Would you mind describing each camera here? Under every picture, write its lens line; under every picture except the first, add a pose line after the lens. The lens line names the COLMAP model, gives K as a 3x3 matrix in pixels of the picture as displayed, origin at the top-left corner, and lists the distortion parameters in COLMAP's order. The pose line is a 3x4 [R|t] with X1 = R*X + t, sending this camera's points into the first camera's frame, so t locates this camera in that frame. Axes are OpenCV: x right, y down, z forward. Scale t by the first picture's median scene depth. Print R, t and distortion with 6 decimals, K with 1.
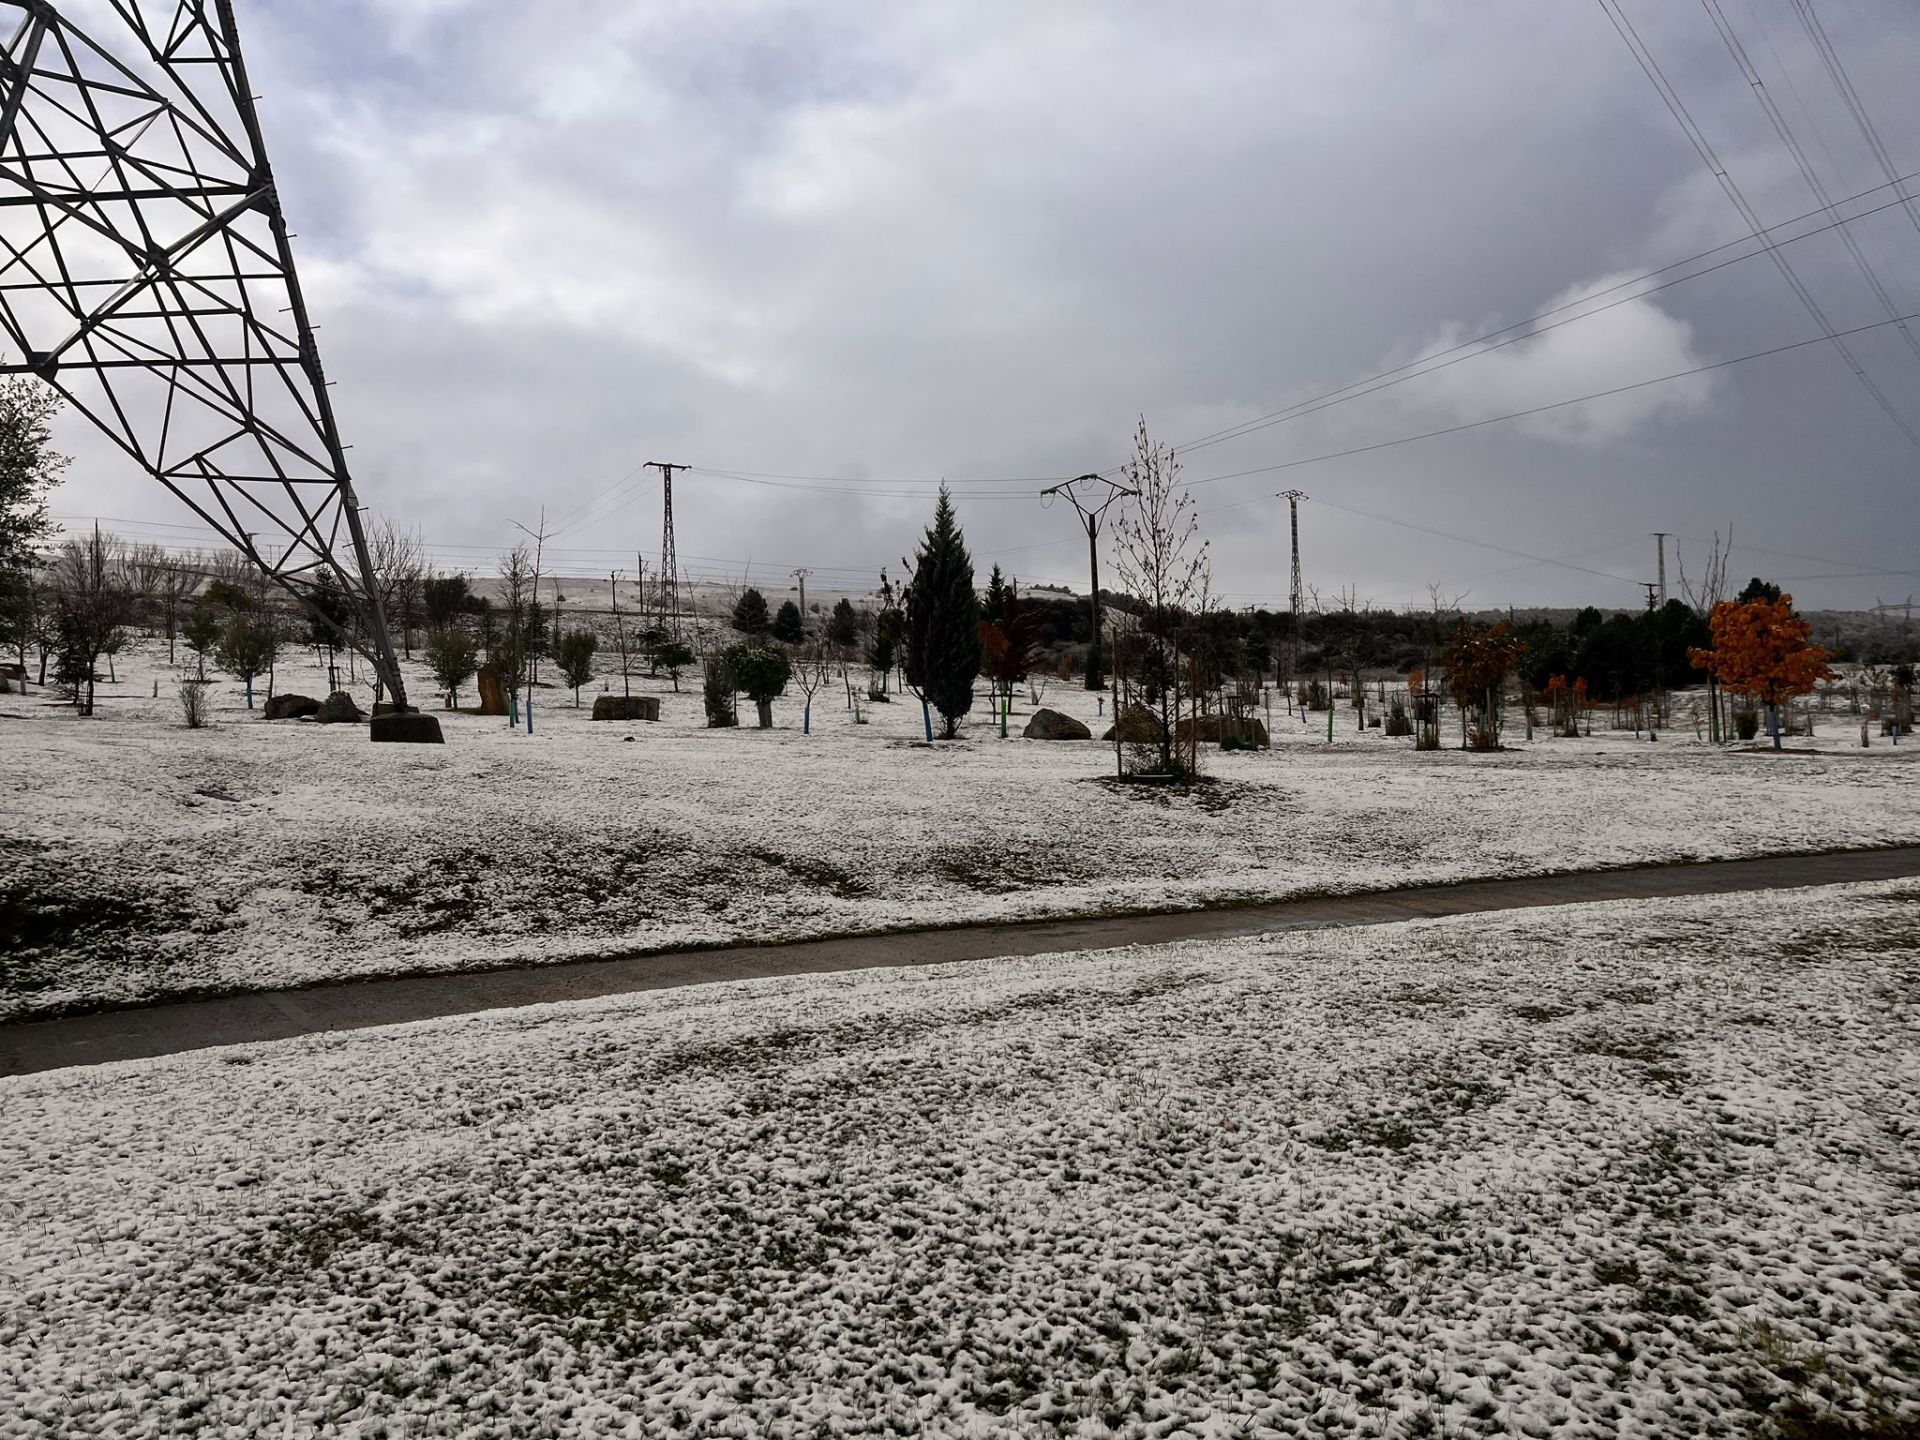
lens RADIAL K [[1360.7, 0, 942.2], [0, 1360.7, 709.7], [0, 0, 1]] dist [0.025526, -0.059816]
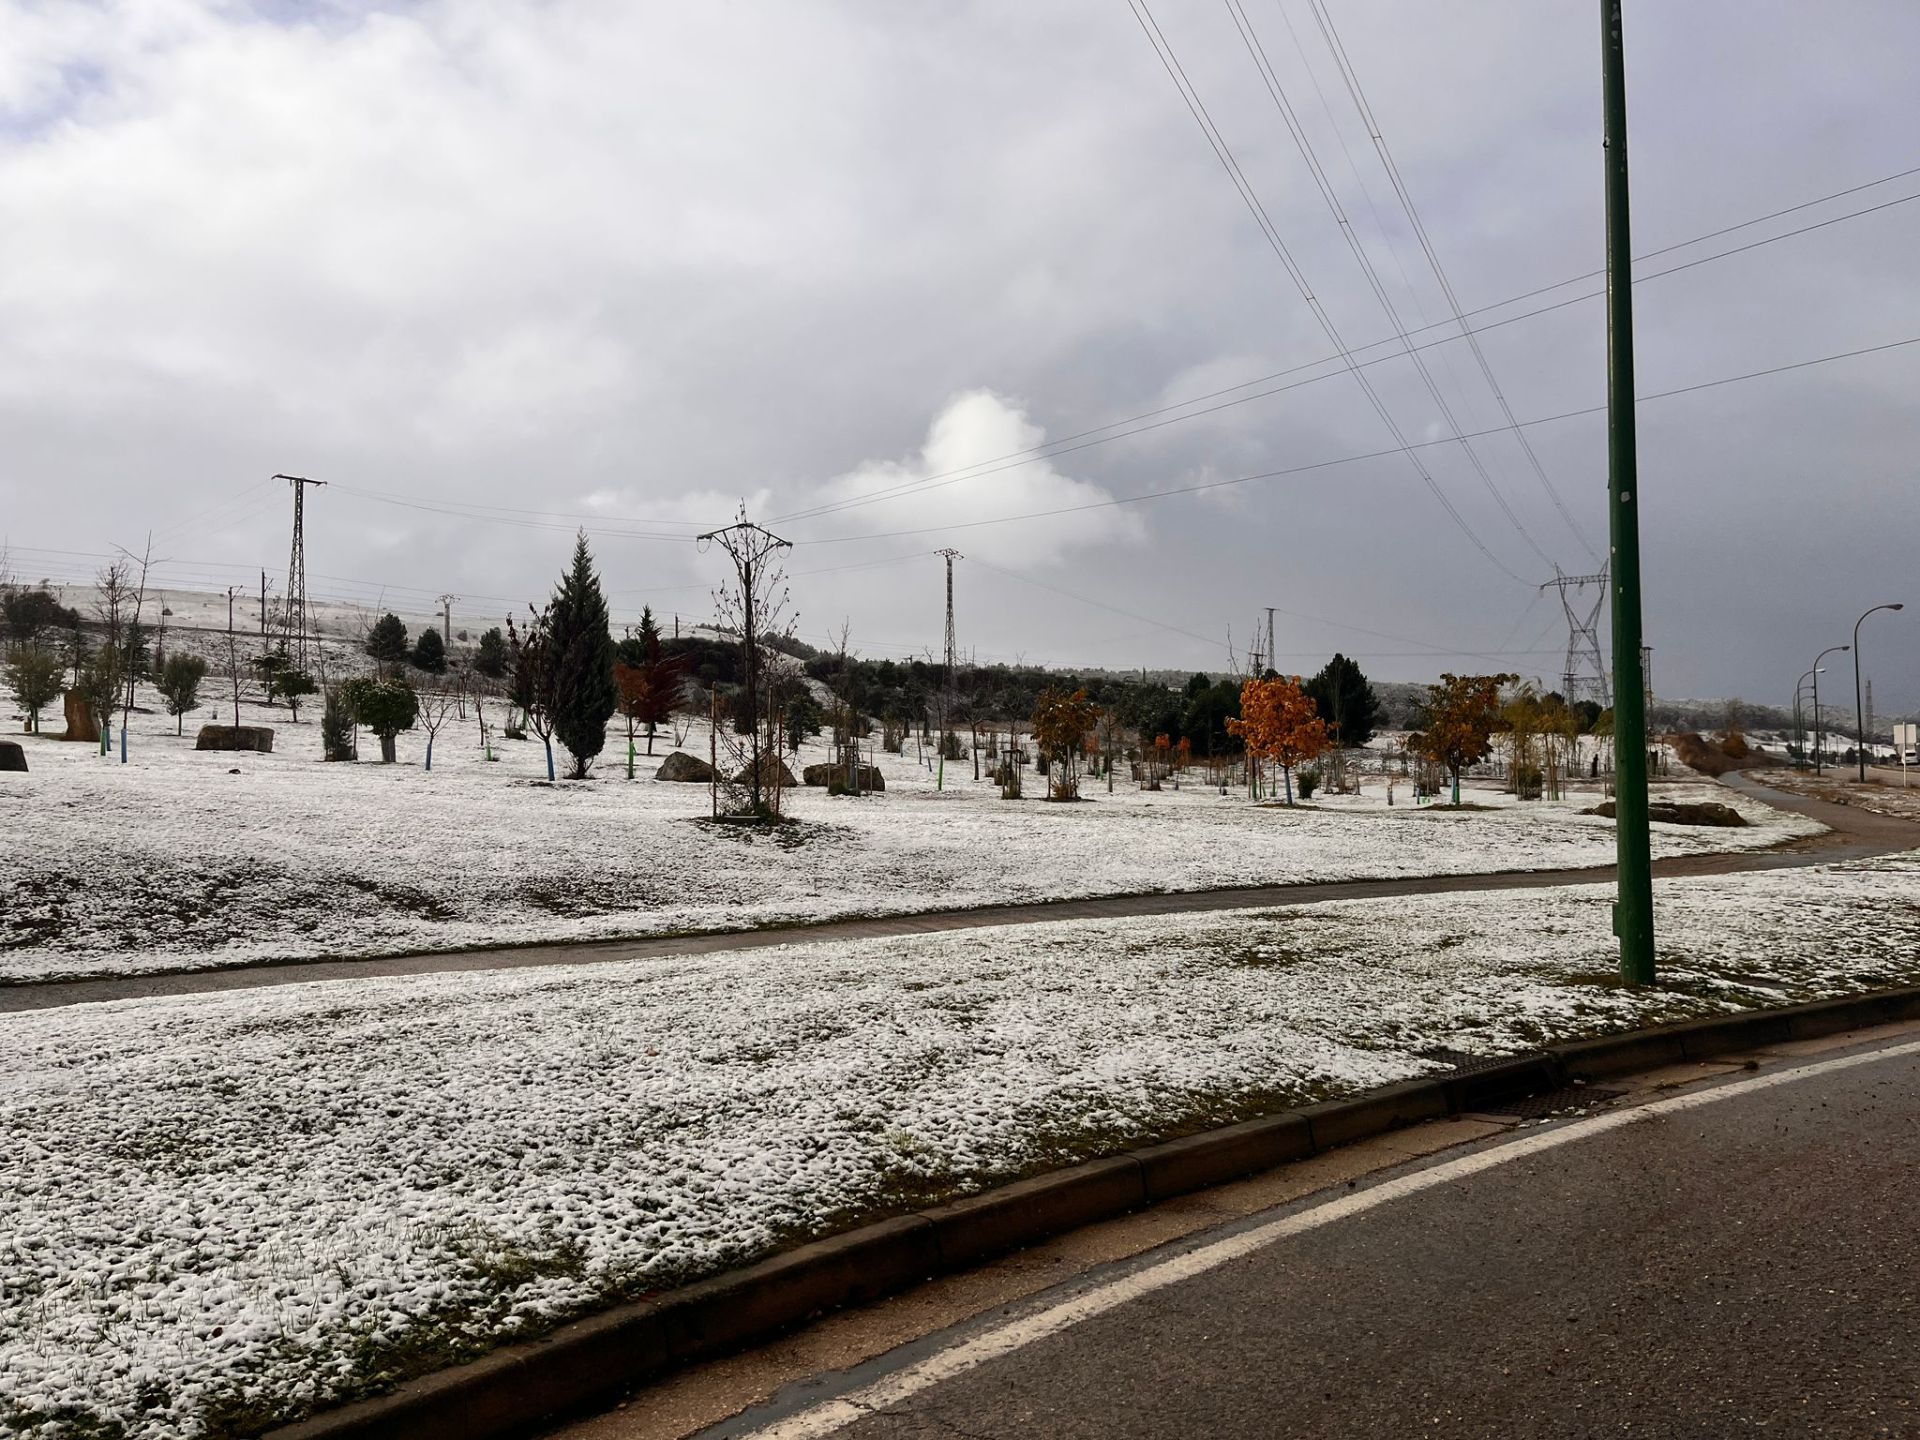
lens RADIAL K [[1360.7, 0, 942.2], [0, 1360.7, 709.7], [0, 0, 1]] dist [0.025526, -0.059816]
pose [[0.969019, 0.037150, 0.244175, 0.054065], [-0.029368, 0.998940, -0.035434, -0.006764], [-0.245233, 0.027165, 0.969083, -0.189133]]
